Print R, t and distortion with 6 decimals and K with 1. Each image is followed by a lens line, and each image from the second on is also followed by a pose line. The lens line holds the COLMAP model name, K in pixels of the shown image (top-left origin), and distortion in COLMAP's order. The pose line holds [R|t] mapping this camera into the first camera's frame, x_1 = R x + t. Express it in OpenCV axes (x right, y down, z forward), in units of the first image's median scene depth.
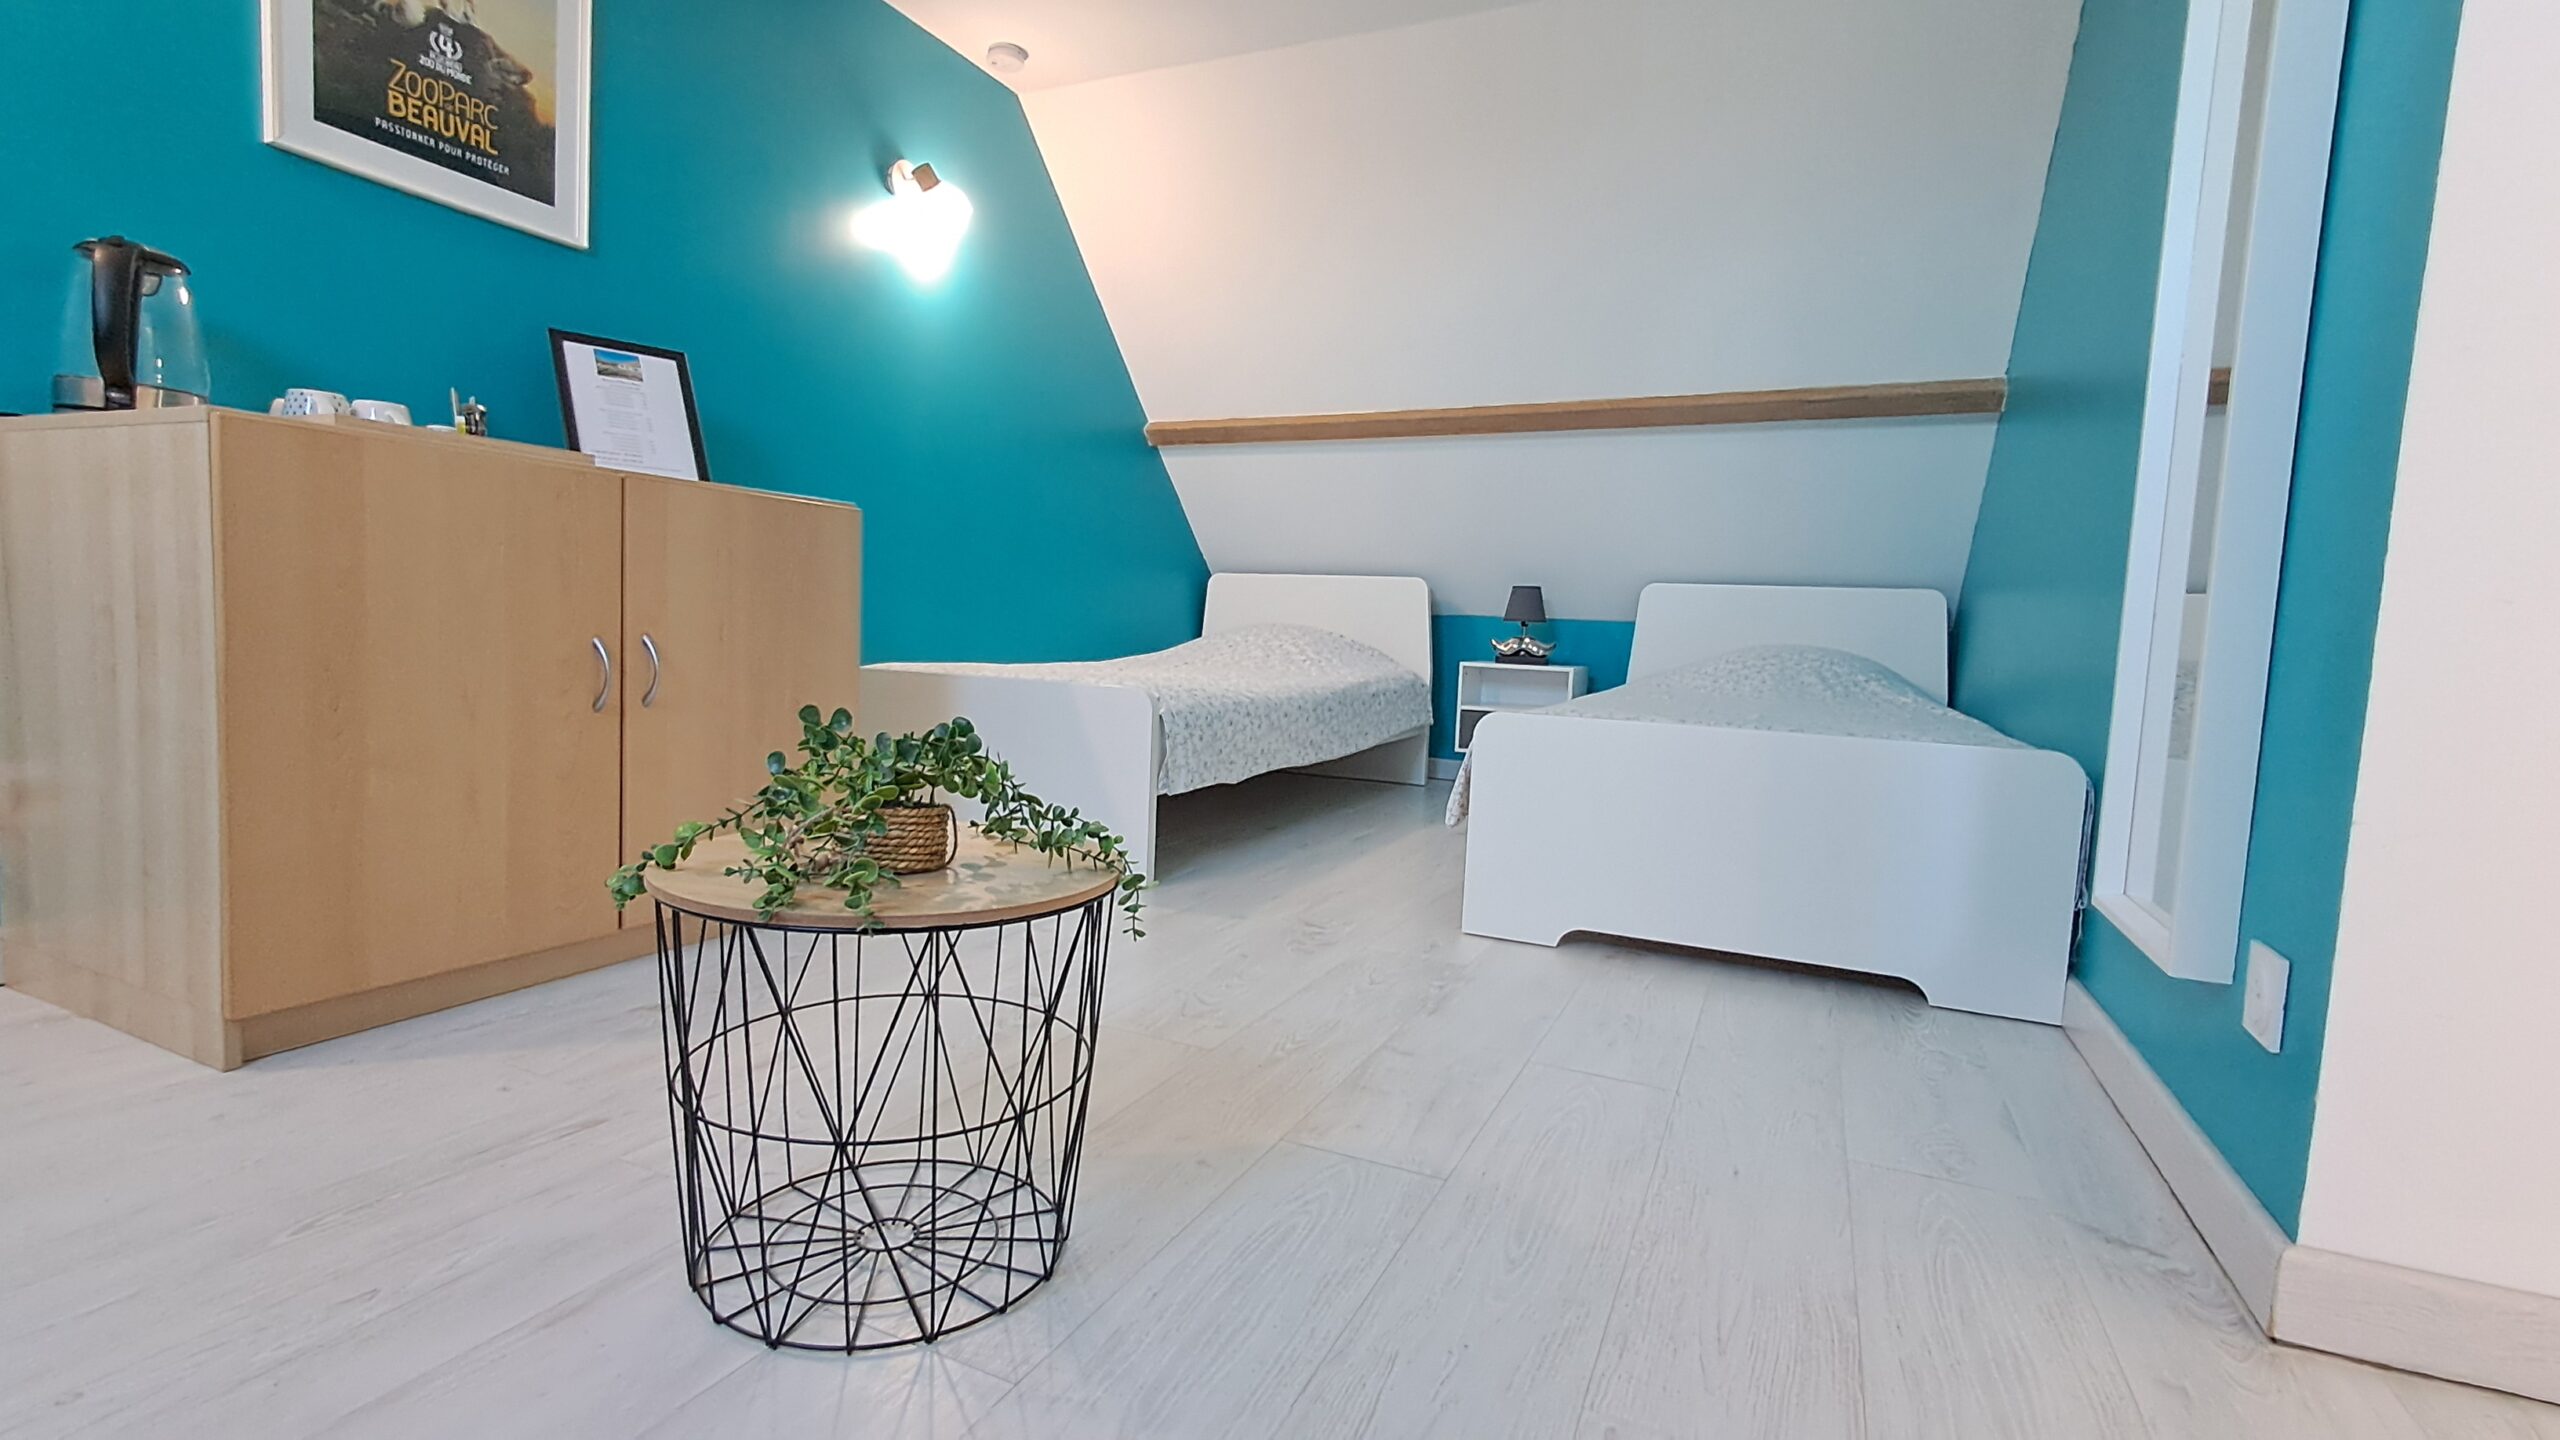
lens RADIAL K [[1166.1, 0, 1267.1], [0, 1166.1, 718.2], [0, 0, 1]] dist [-0.004045, 0.006276]
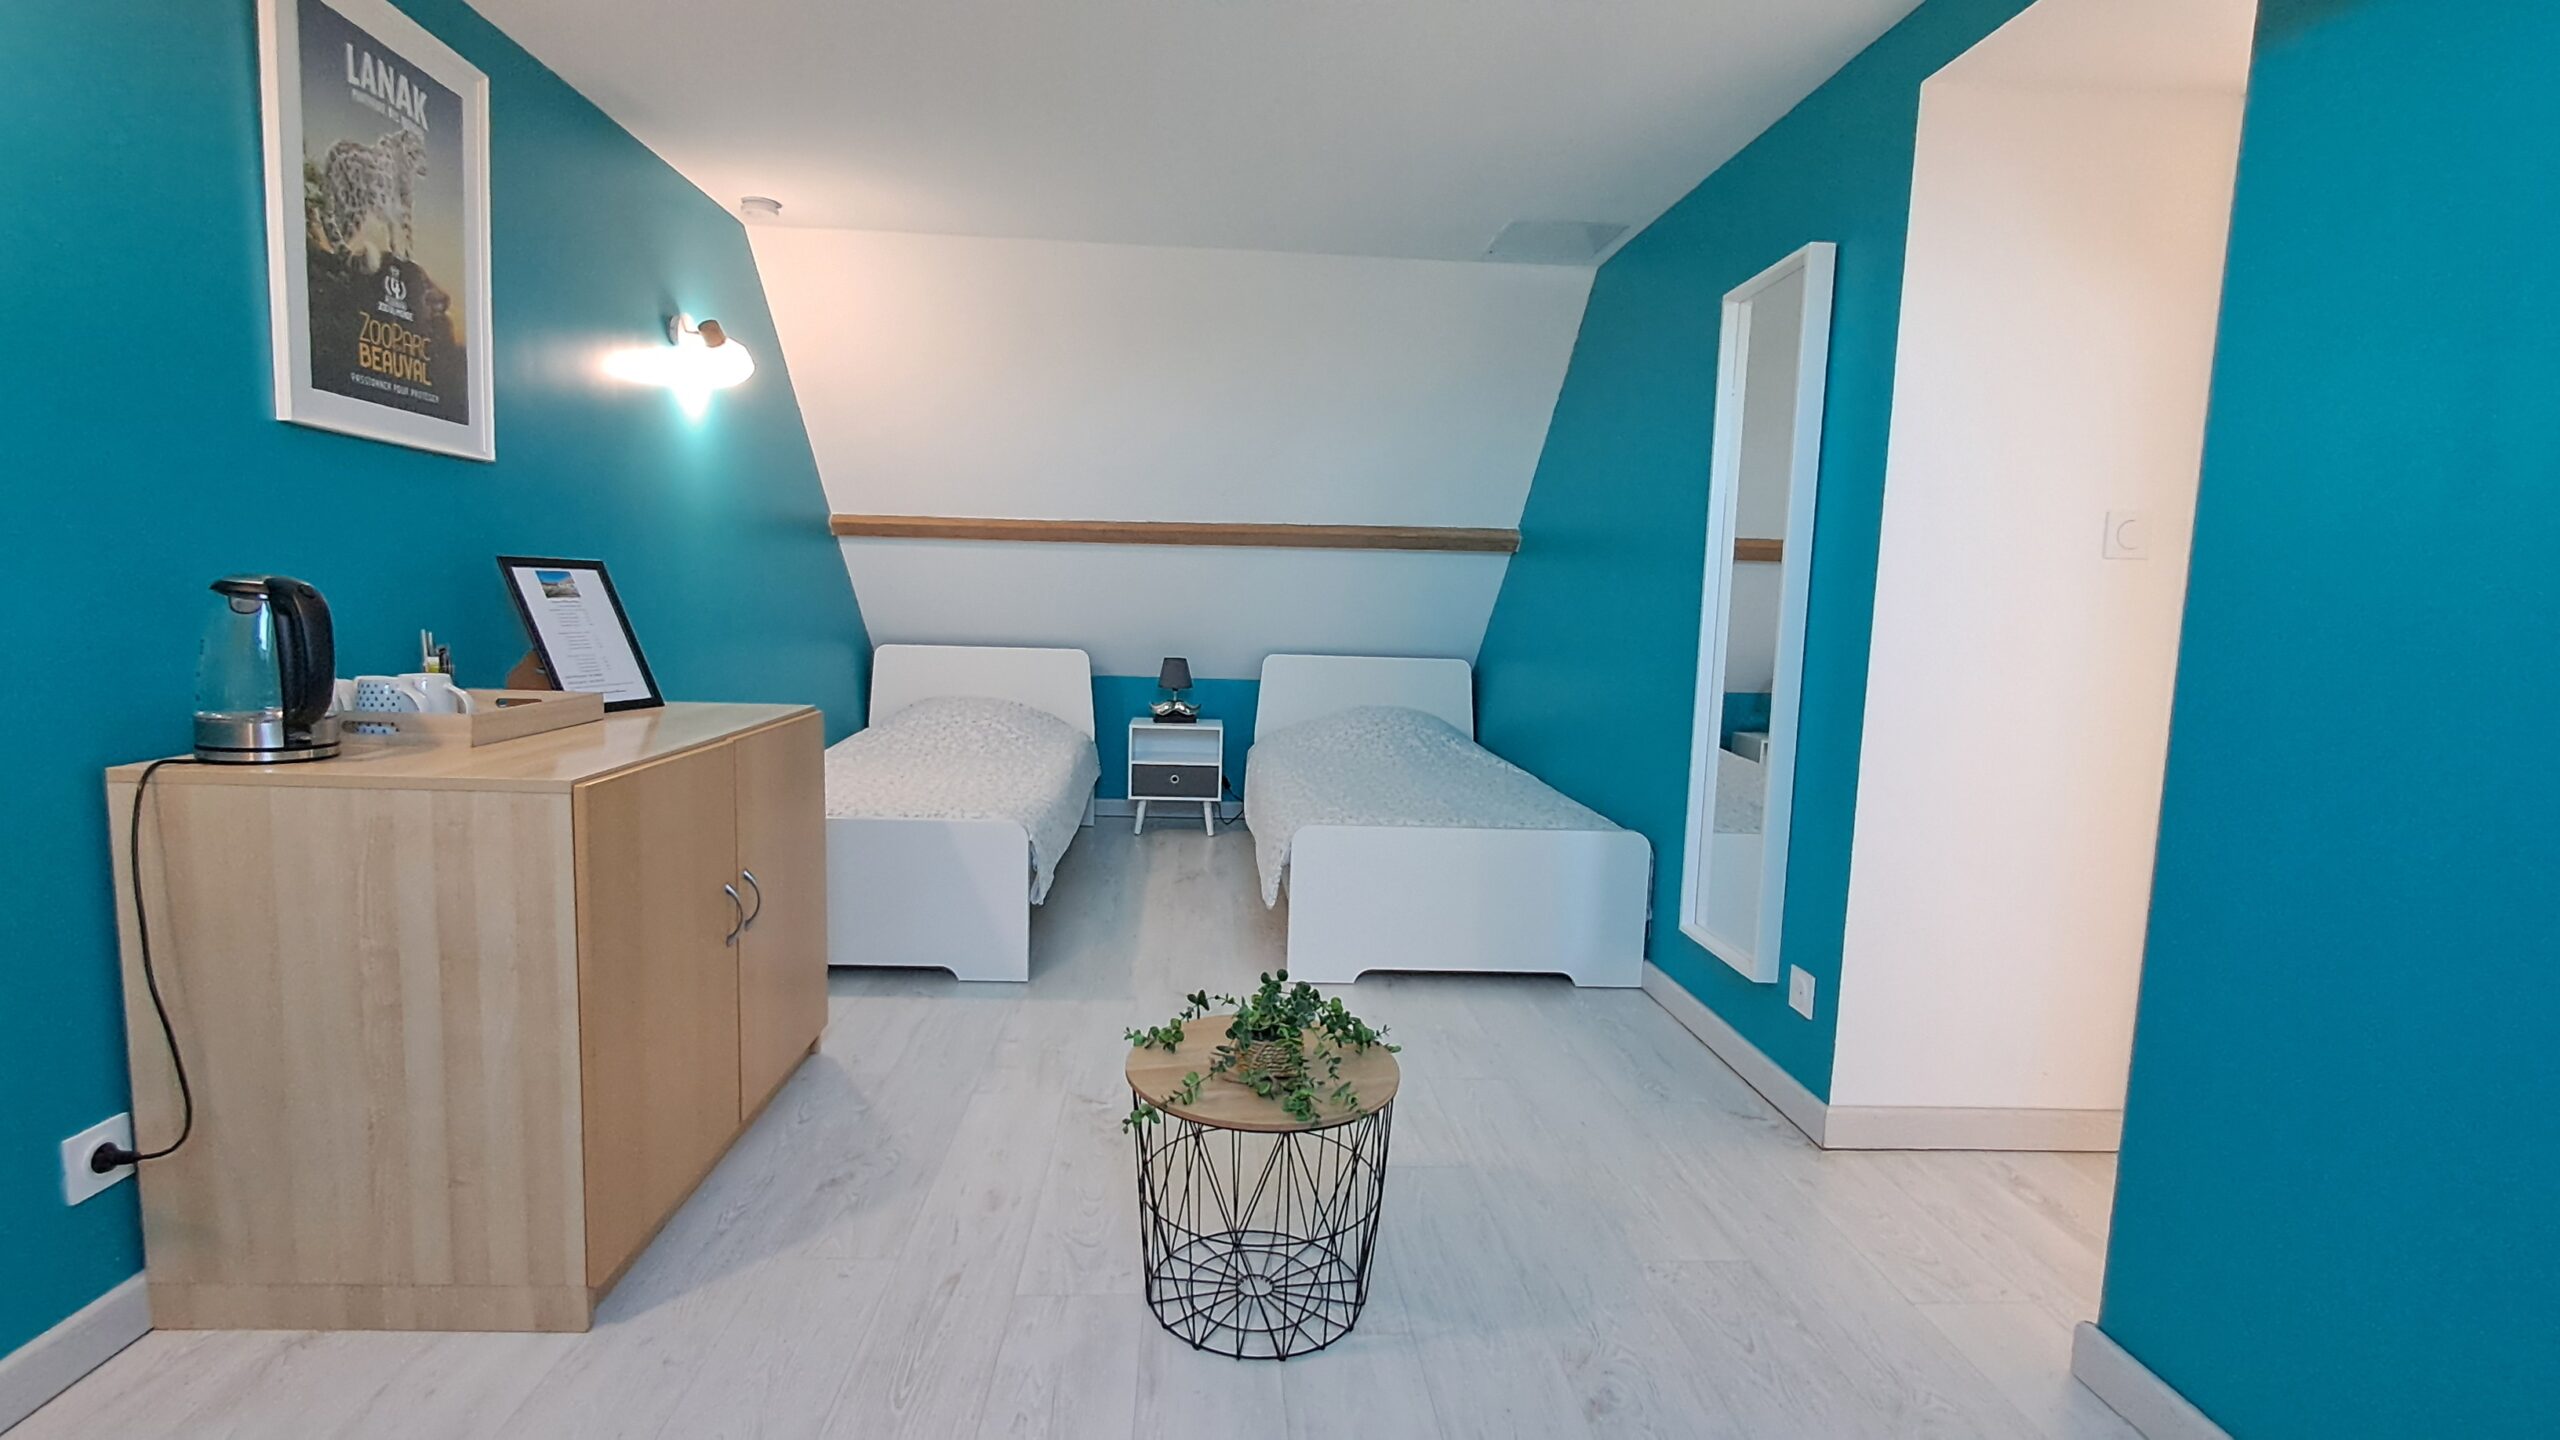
lens RADIAL K [[1166.1, 0, 1260.8], [0, 1166.1, 714.9], [0, 0, 1]] dist [-0.004045, 0.006276]
pose [[0.882993, -0.065193, 0.464837, -0.530674], [0.044883, 0.997497, 0.054639, -0.231889], [-0.467235, -0.027383, 0.883709, -0.224210]]
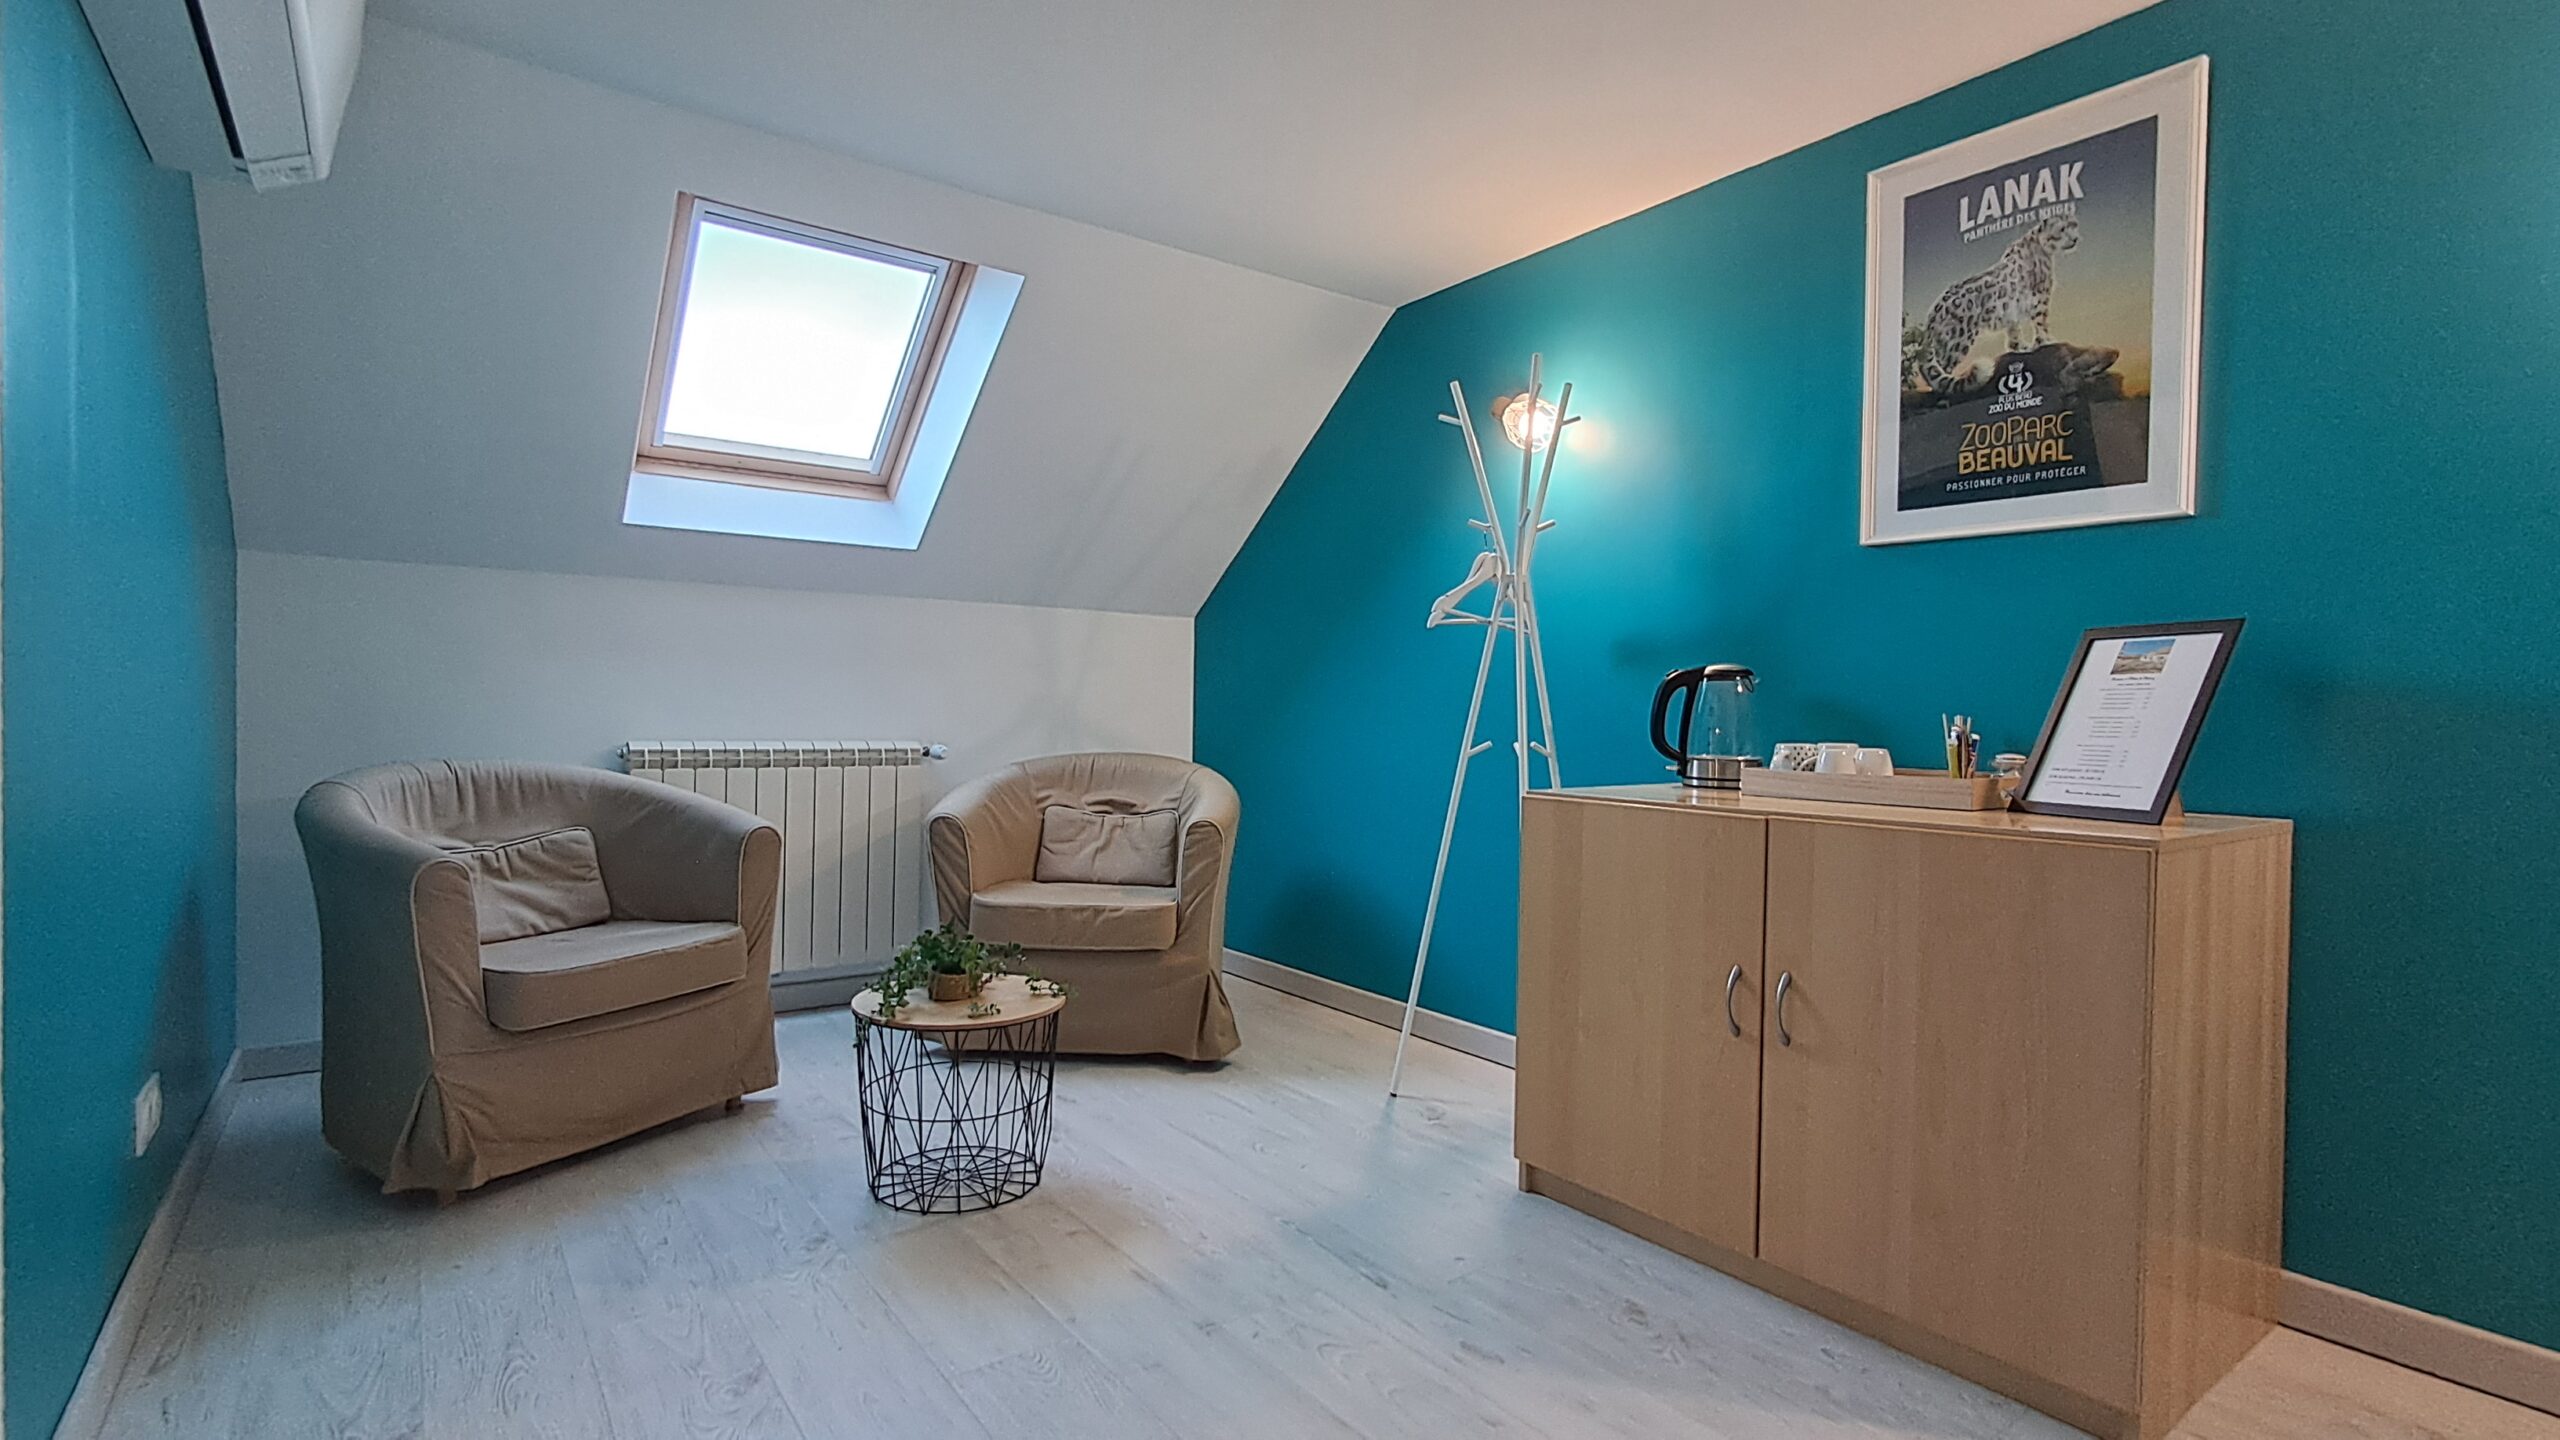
lens RADIAL K [[1166.1, 0, 1223.5], [0, 1166.1, 717.1], [0, 0, 1]] dist [-0.004045, 0.006276]
pose [[-0.496338, -0.050610, -0.866653, 0.505160], [-0.107466, 0.994203, 0.003487, -0.209785], [0.861452, 0.094866, -0.498899, 0.925146]]
